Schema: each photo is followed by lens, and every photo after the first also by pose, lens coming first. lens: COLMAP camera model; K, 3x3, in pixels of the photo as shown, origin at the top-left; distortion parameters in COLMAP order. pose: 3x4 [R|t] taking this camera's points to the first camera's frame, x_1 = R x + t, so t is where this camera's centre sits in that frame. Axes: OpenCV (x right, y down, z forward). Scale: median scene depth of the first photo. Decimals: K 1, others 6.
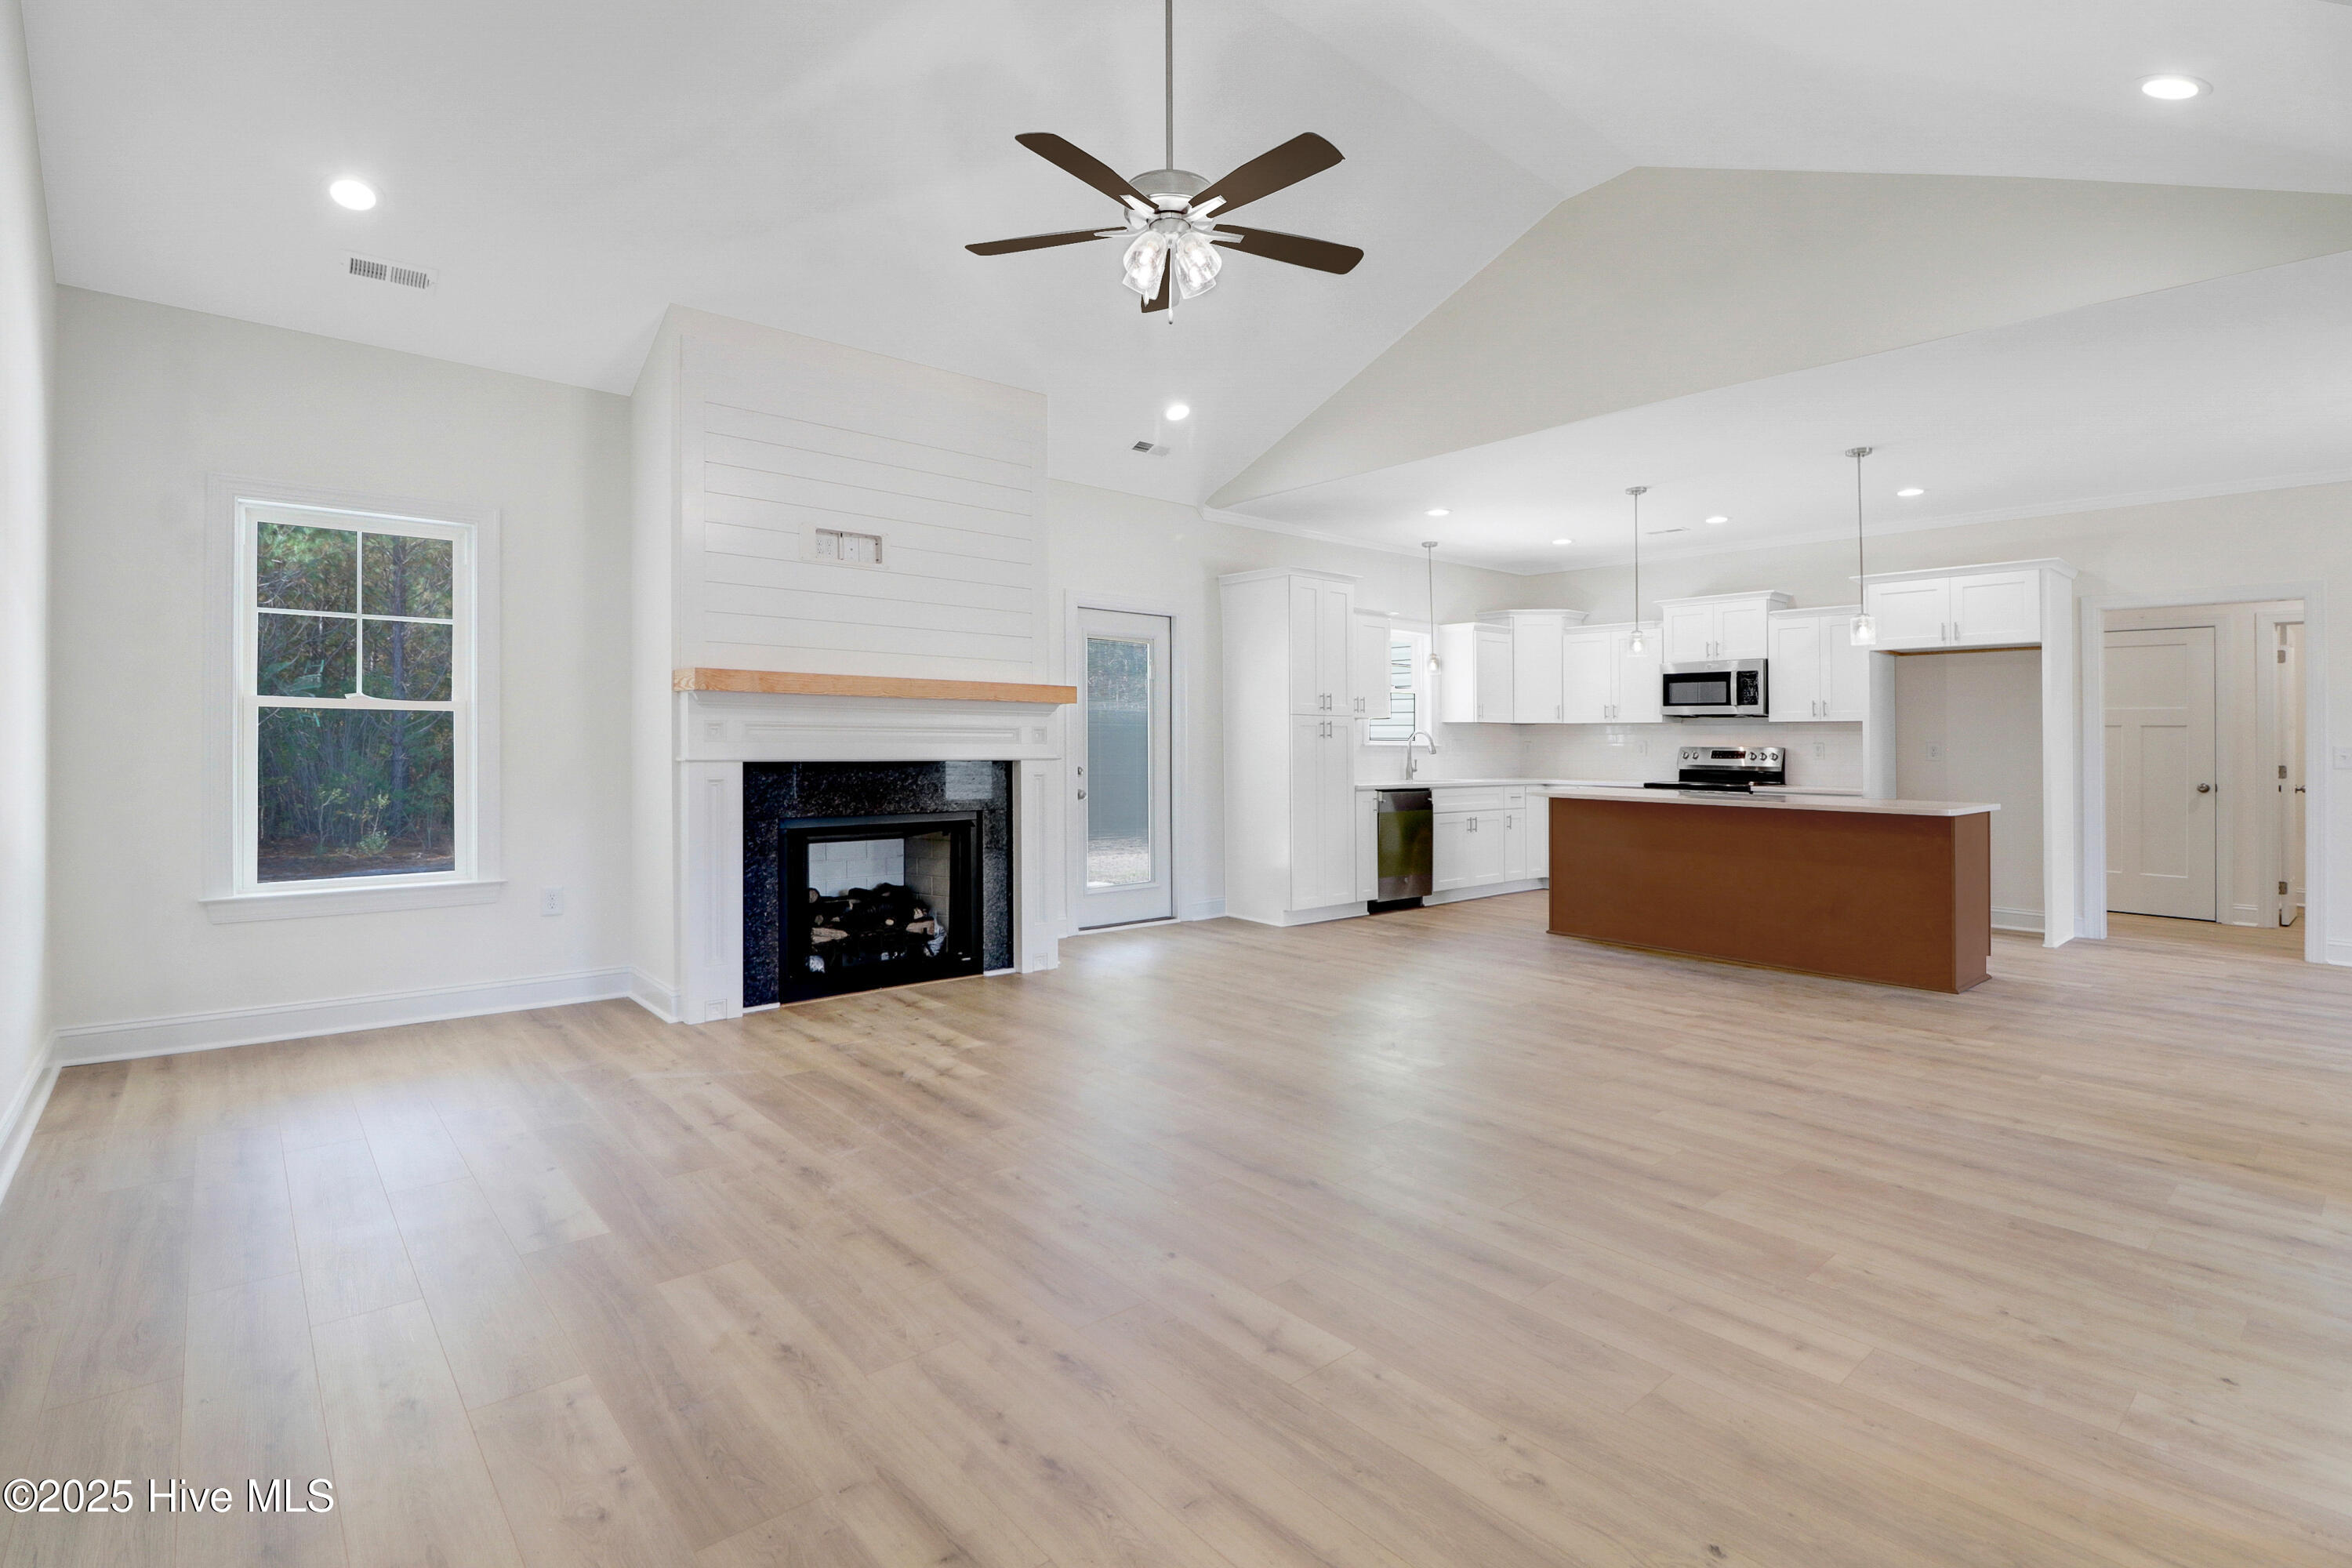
lens RADIAL K [[1113.5, 0, 1173.4], [0, 1113.5, 740.4], [0, 0, 1]] dist [0.016659, -0.021314]
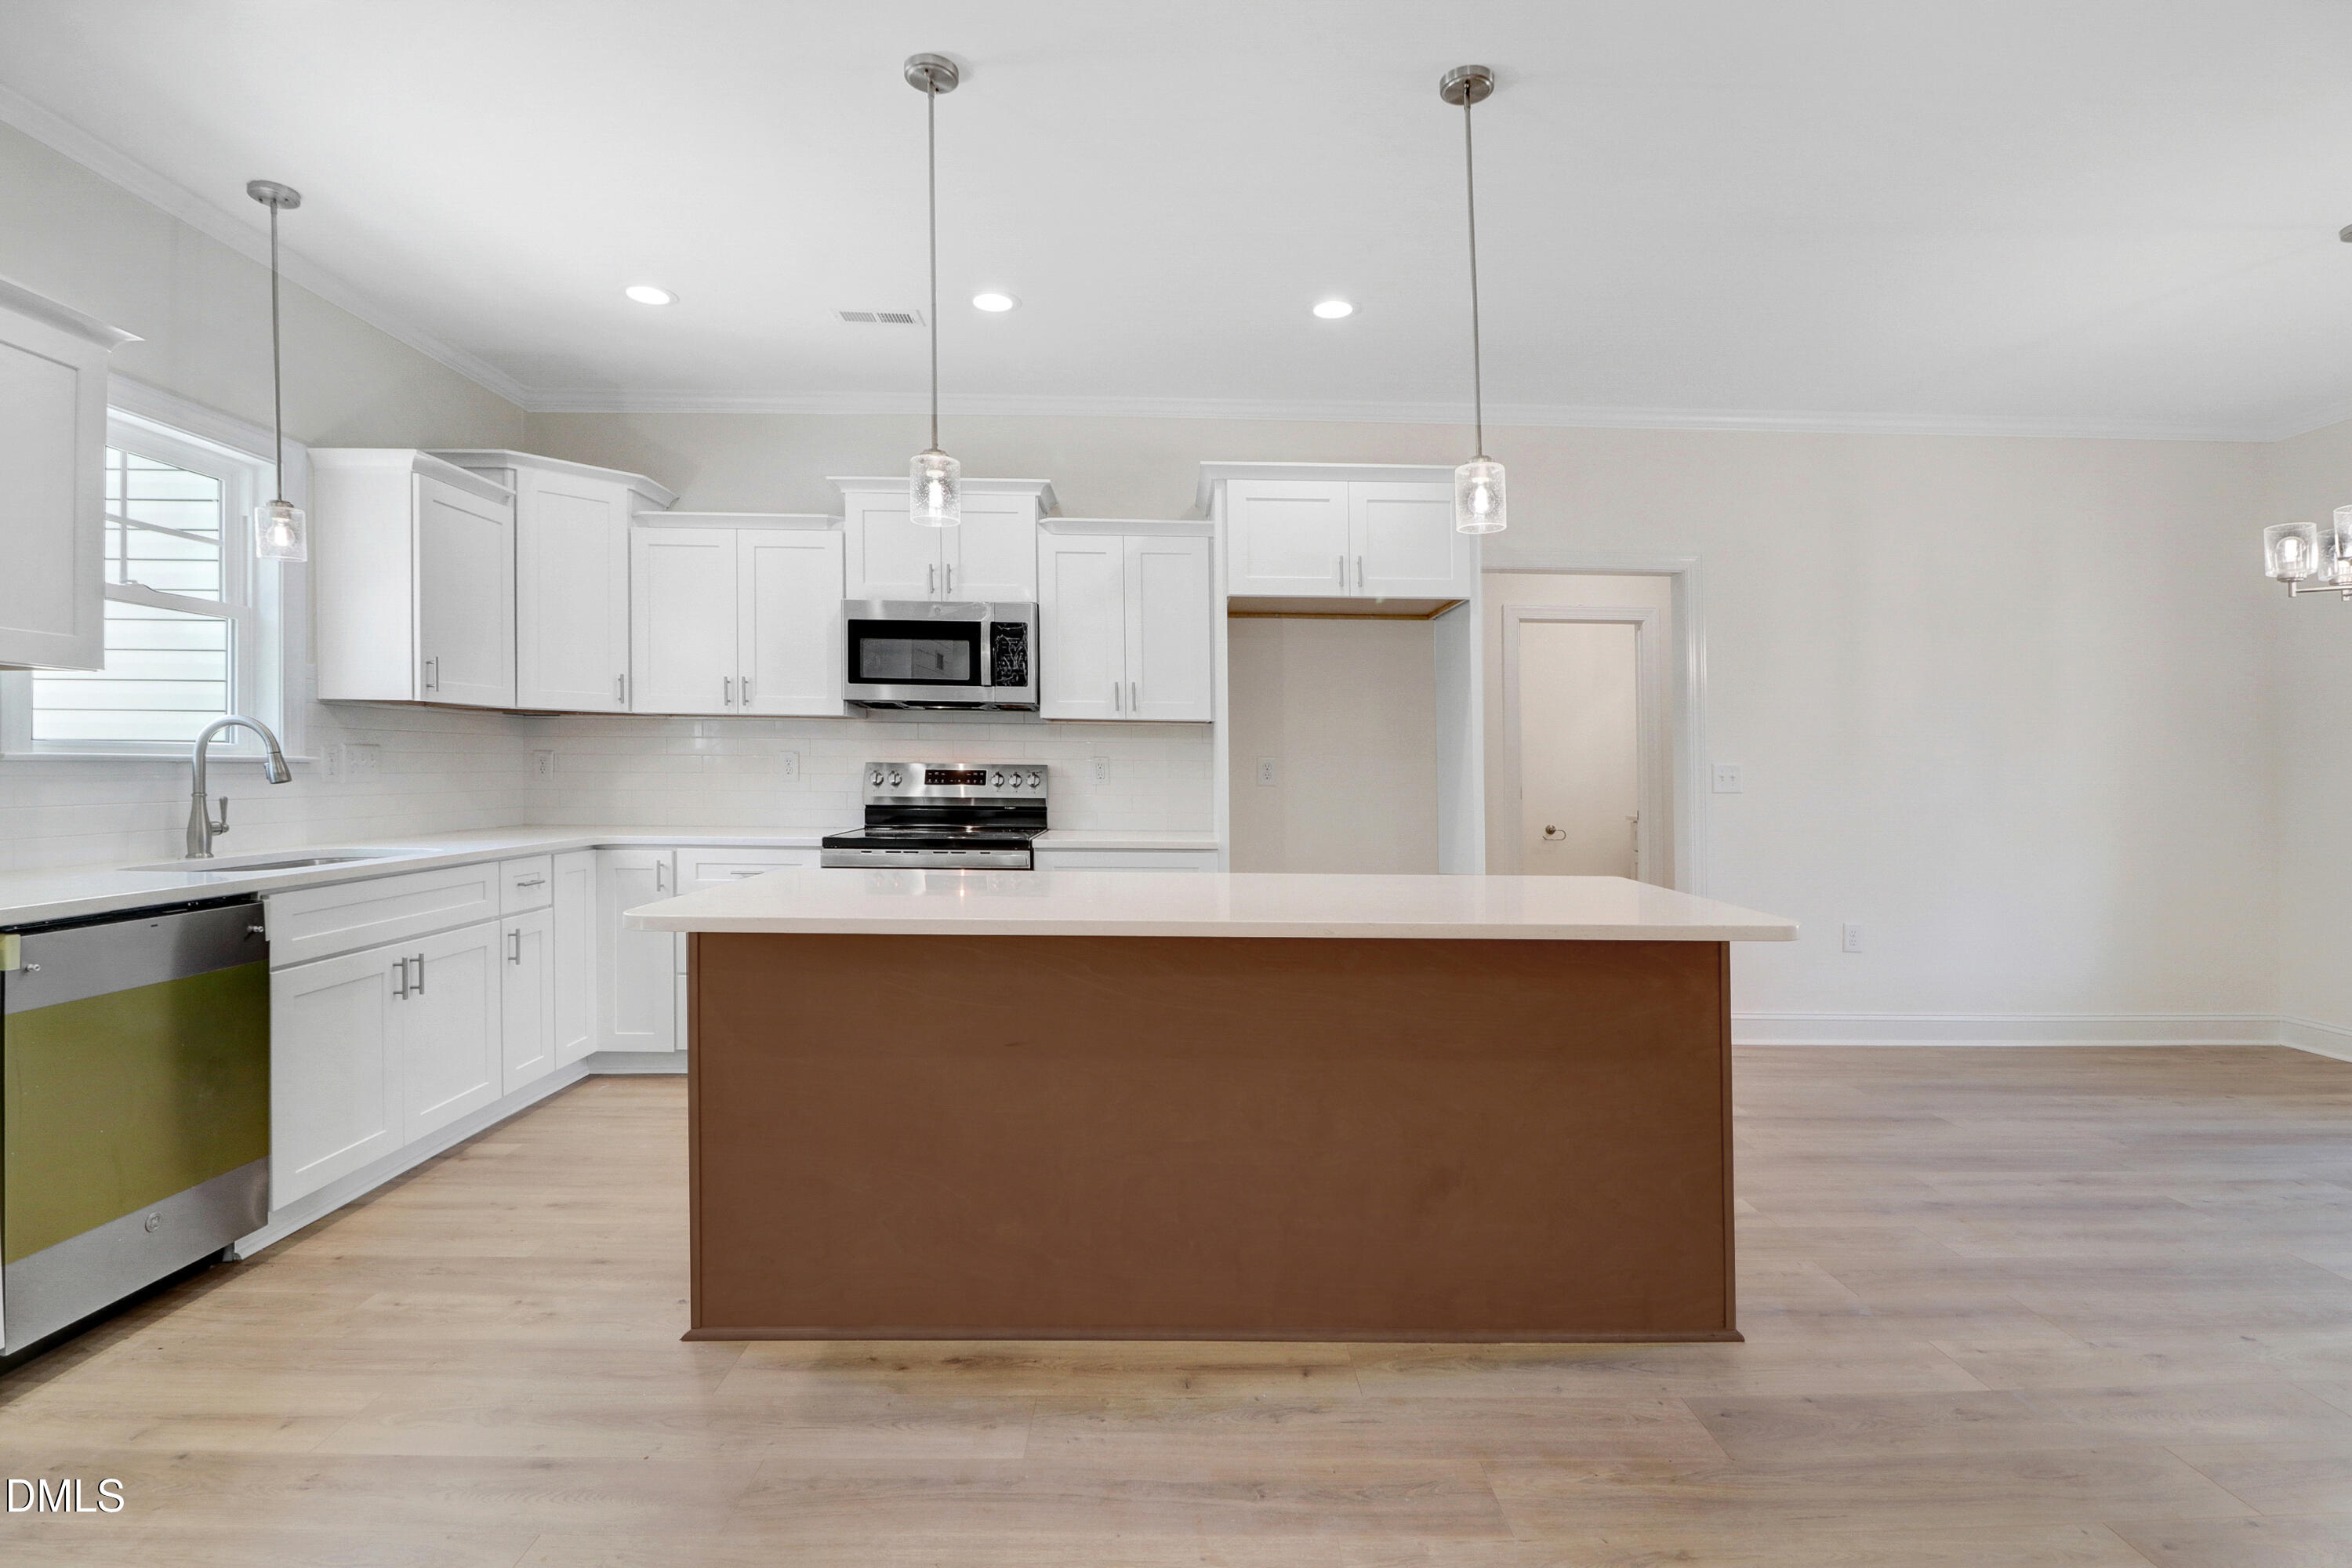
lens RADIAL K [[1116.6, 0, 1184.9], [0, 1116.6, 747.1], [0, 0, 1]] dist [-0.000038, -0.010474]
pose [[0.631122, 0.011457, 0.775599, 0.167599], [-0.006396, 0.999934, -0.009566, 0.003009], [-0.775657, 0.001076, 0.631154, 0.662699]]
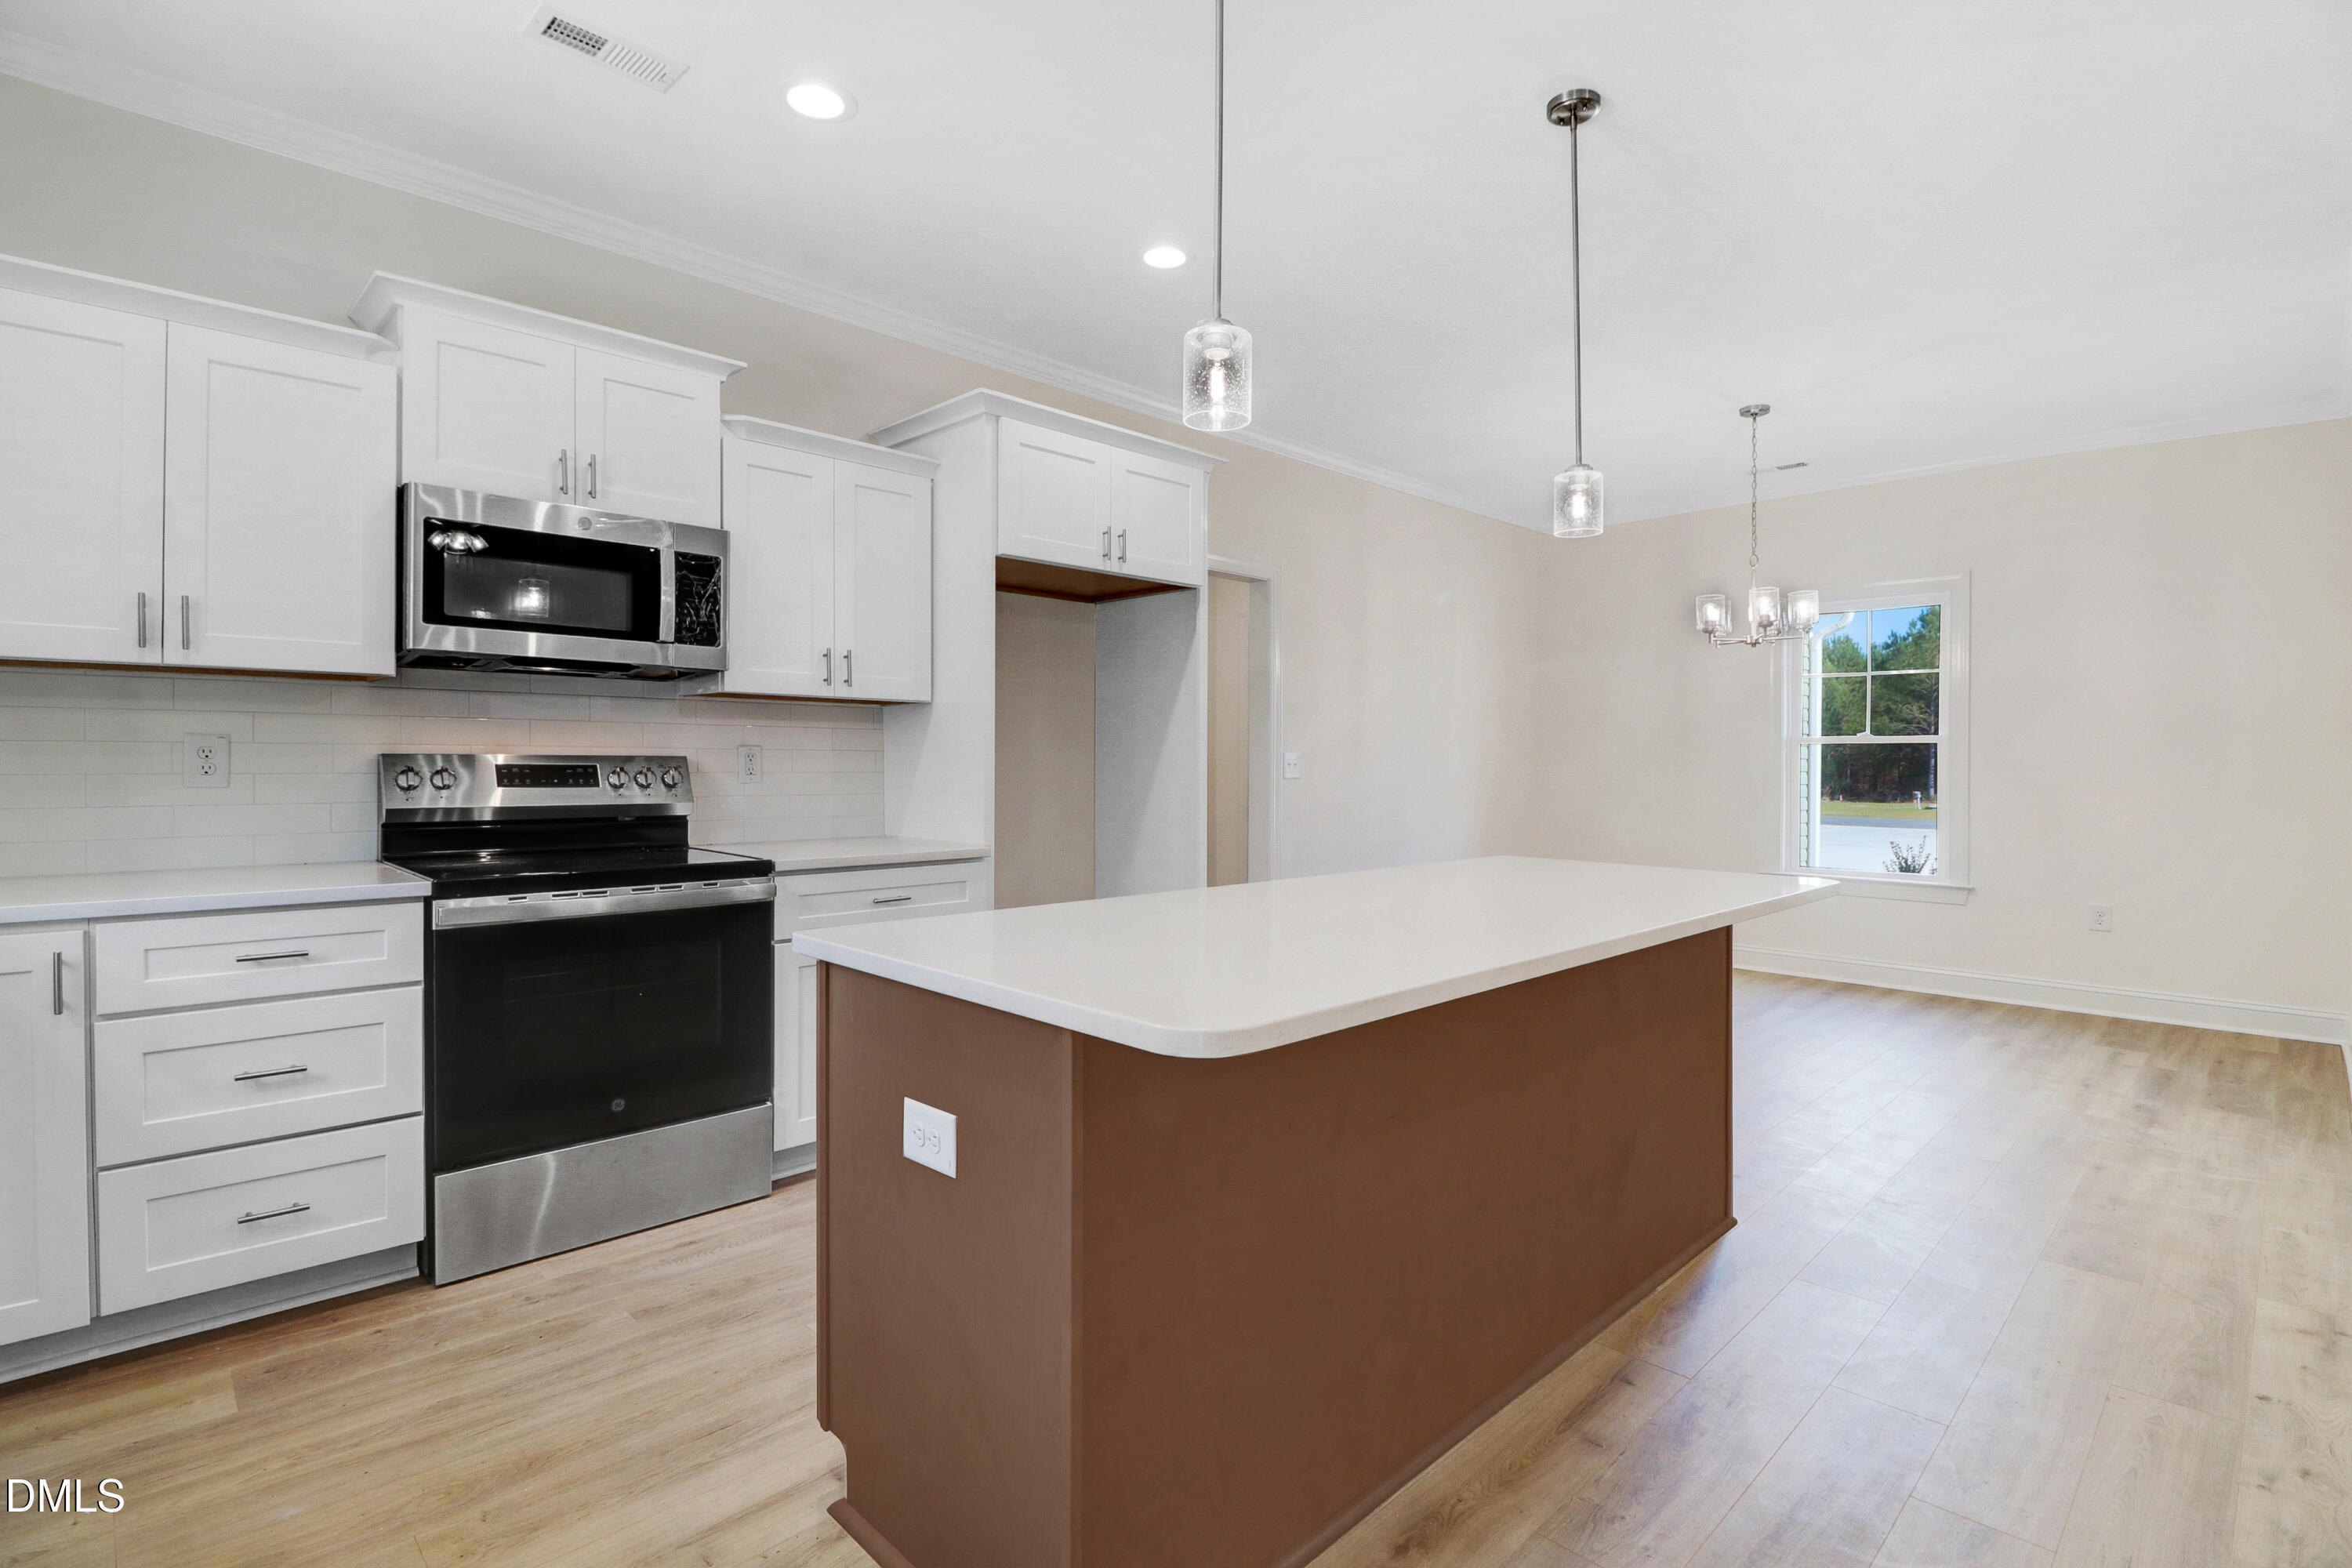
lens RADIAL K [[1116.6, 0, 1184.9], [0, 1116.6, 747.1], [0, 0, 1]] dist [-0.000038, -0.010474]
pose [[-0.077879, 0.002398, 0.996960, 0.139678], [-0.008181, 0.999962, -0.003045, 0.003419], [-0.996929, -0.008393, -0.077856, 0.965481]]
